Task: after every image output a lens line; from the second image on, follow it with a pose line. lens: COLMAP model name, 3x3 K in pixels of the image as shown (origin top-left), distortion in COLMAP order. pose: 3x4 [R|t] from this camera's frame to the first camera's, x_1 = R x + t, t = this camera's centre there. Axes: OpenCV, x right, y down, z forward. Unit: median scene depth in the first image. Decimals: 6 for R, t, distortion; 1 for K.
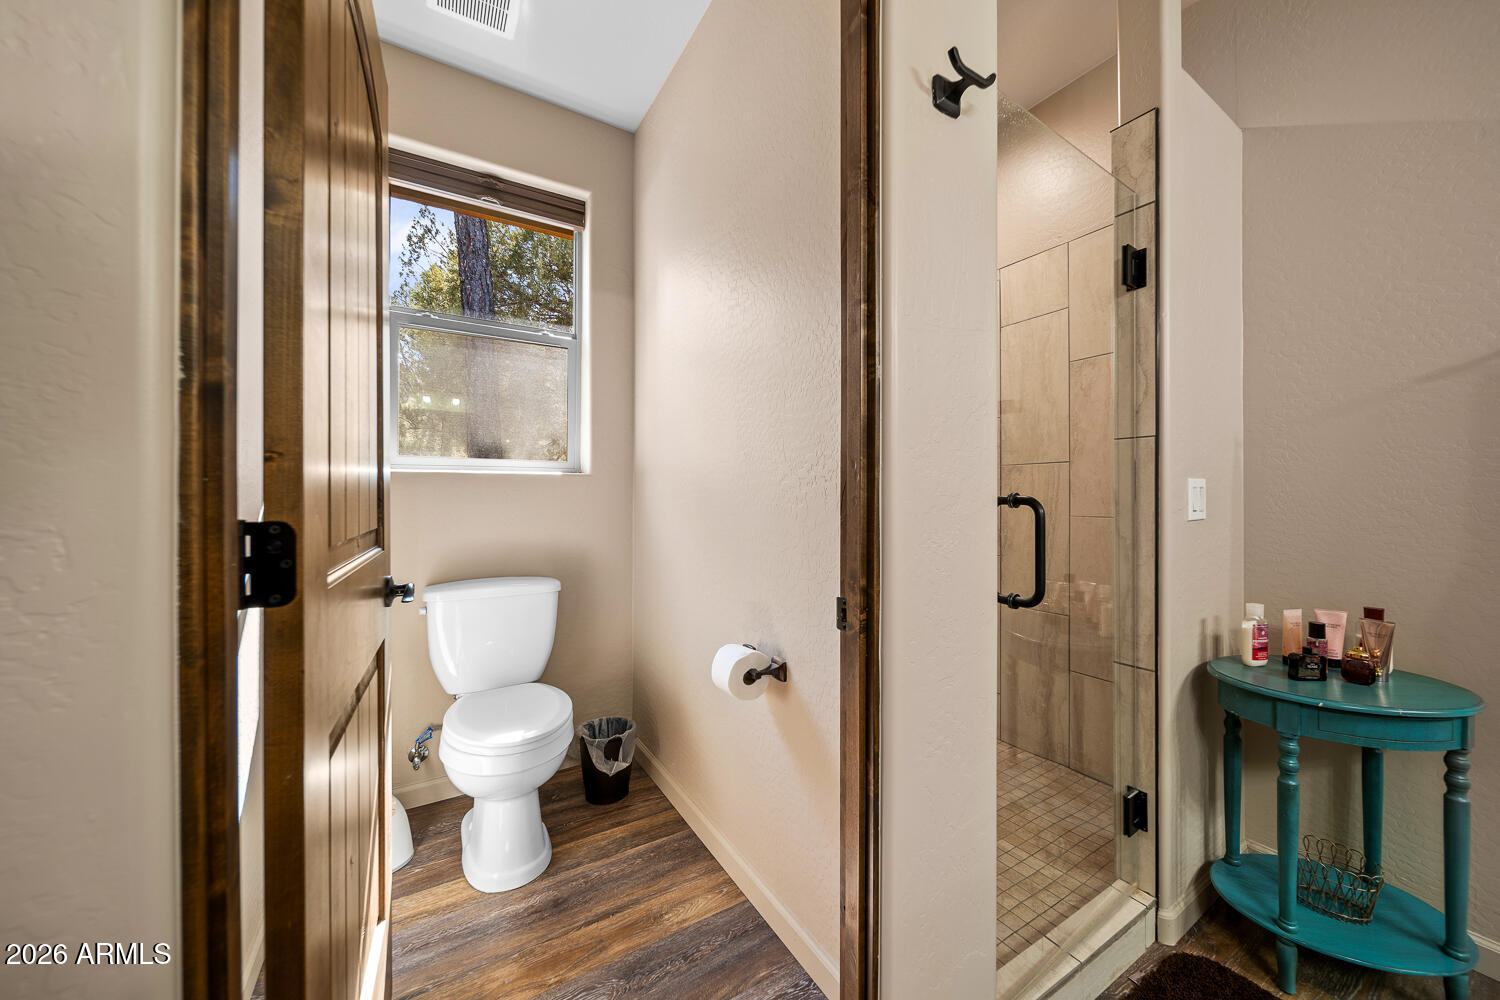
lens RADIAL K [[533.8, 0, 750.0], [0, 533.8, 500.0], [0, 0, 1]] dist [-0.000339, -0.000049]
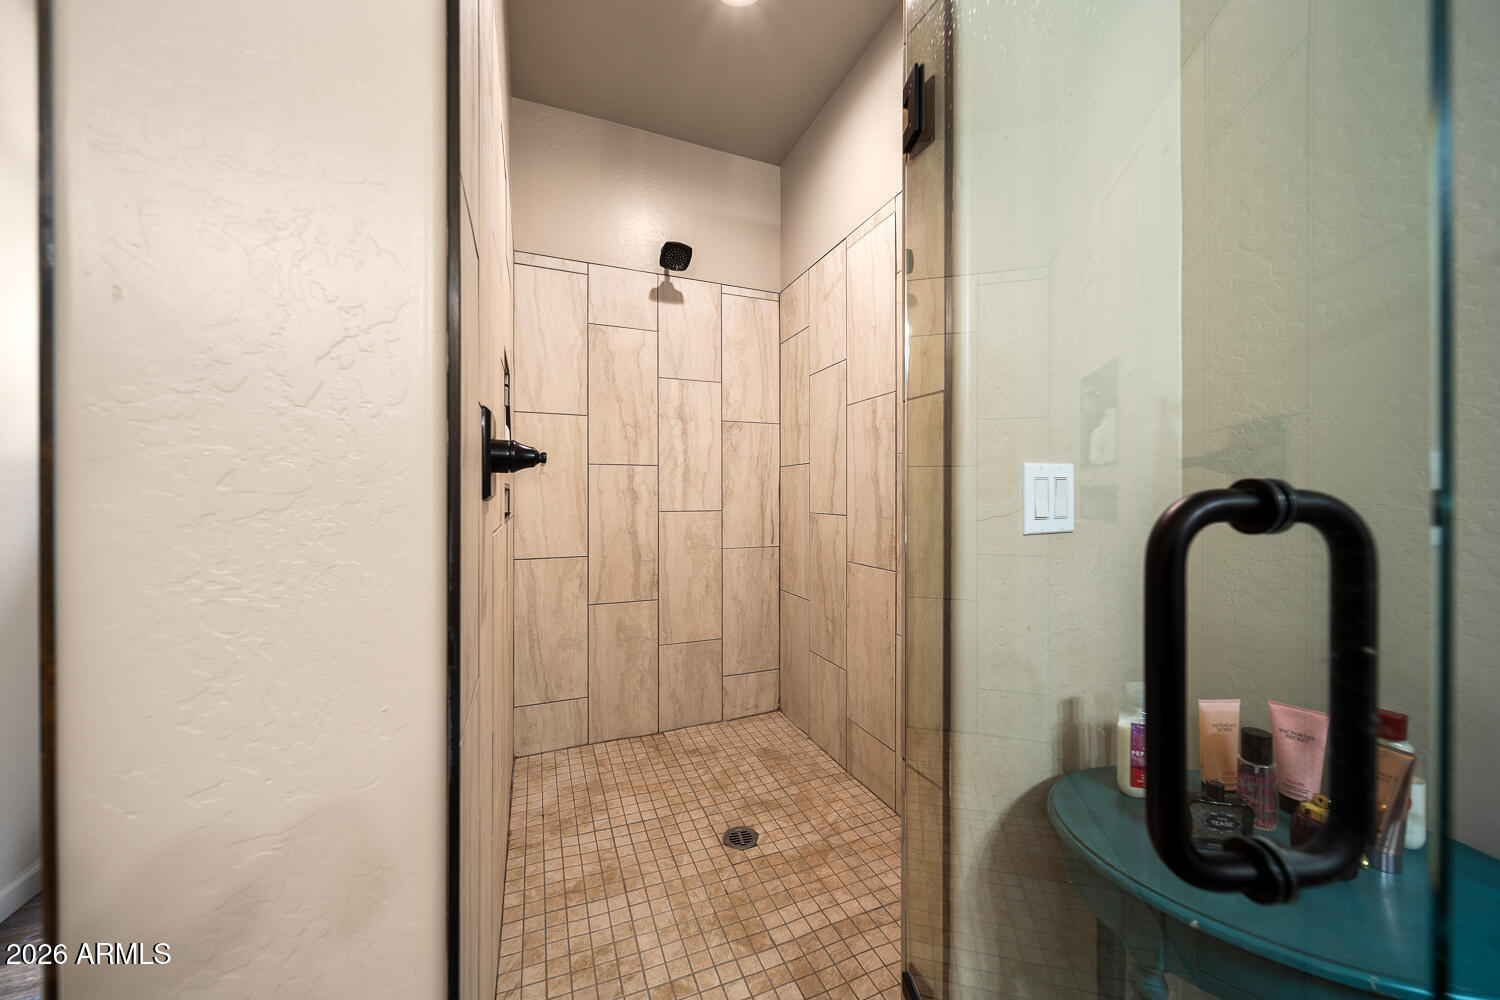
lens RADIAL K [[501.1, 0, 750.0], [0, 501.1, 500.0], [0, 0, 1]] dist [0.000049, 0.000001]
pose [[0.981621, 0.000586, -0.190838, 0.645887], [-0.000842, 0.999999, -0.001261, 0.001661], [0.190837, 0.001398, 0.981621, 0.405564]]
